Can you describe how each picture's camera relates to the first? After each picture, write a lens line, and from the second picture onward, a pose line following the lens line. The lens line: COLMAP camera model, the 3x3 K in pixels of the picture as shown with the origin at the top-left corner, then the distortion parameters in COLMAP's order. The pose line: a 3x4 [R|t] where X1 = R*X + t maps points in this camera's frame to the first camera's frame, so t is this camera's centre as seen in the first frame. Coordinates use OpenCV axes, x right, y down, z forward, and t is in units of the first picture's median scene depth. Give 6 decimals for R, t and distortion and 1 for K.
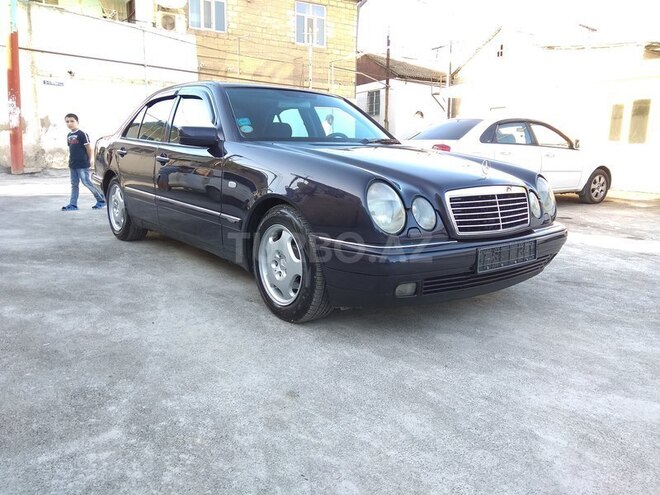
lens RADIAL K [[510.1, 0, 326.5], [0, 510.1, 241.4], [0, 0, 1]] dist [0.094886, -0.137080]
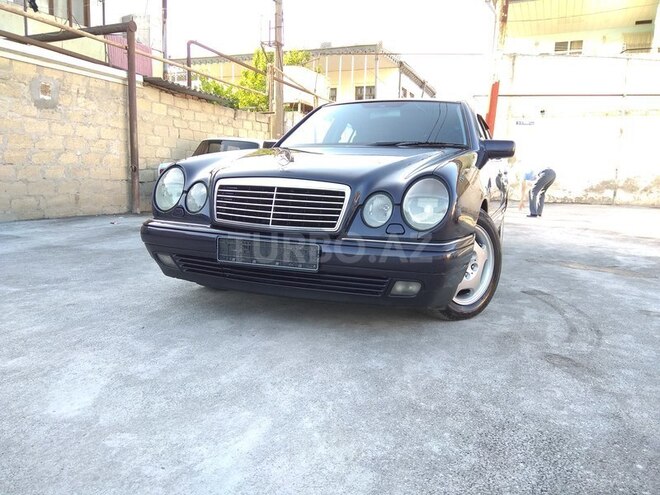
lens RADIAL K [[510.1, 0, 332.8], [0, 510.1, 236.3], [0, 0, 1]] dist [0.094886, -0.137080]
pose [[0.503417, 0.094137, -0.858900, 1.126540], [-0.171691, 0.985124, 0.007340, -0.026719], [0.846814, 0.143770, 0.512091, 0.605647]]
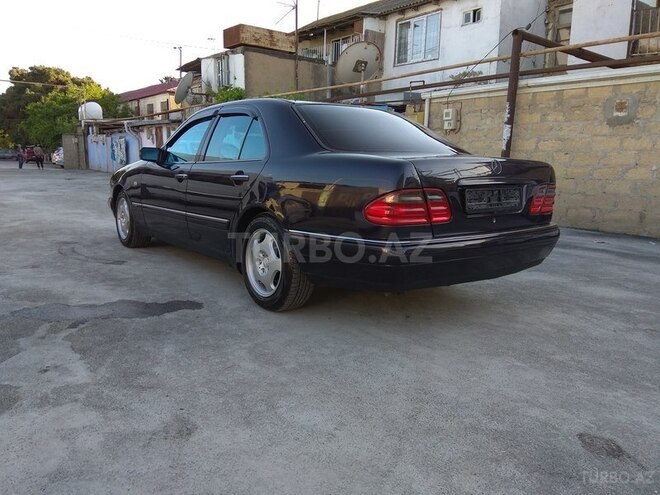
lens RADIAL K [[508.9, 0, 330.7], [0, 508.9, 245.8], [0, 0, 1]] dist [0.014033, -0.015210]
pose [[-0.998610, -0.052536, -0.004288, -0.369756], [-0.050920, 0.940454, 0.336087, -0.590346], [-0.013624, 0.335838, -0.941821, 3.206901]]
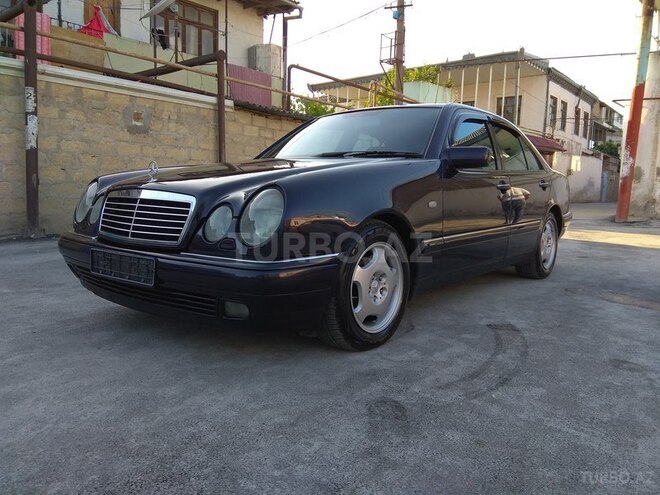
lens RADIAL K [[510.1, 0, 334.6], [0, 510.1, 239.2], [0, 0, 1]] dist [0.094886, -0.137080]
pose [[0.223677, 0.077172, -0.971603, 1.238414], [-0.191588, 0.980893, 0.033804, -0.113915], [0.955648, 0.178586, 0.234188, 1.089776]]
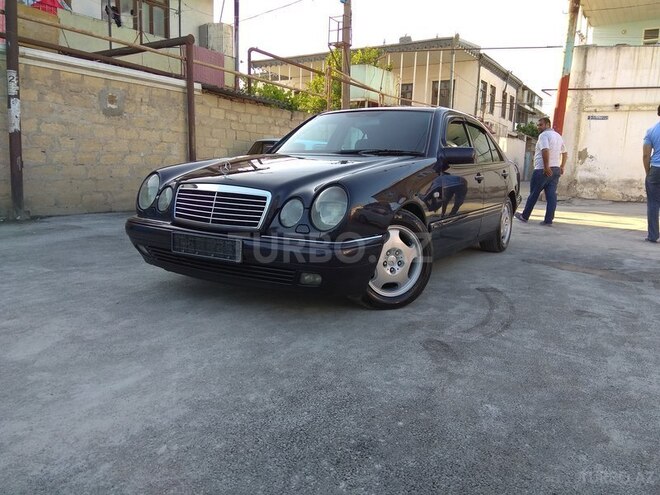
lens RADIAL K [[510.1, 0, 334.1], [0, 510.1, 236.9], [0, 0, 1]] dist [0.094886, -0.137080]
pose [[0.349186, 0.113850, -0.930111, 1.401072], [-0.189053, 0.980740, 0.049072, -0.093300], [0.917784, 0.158705, 0.363984, 0.811972]]
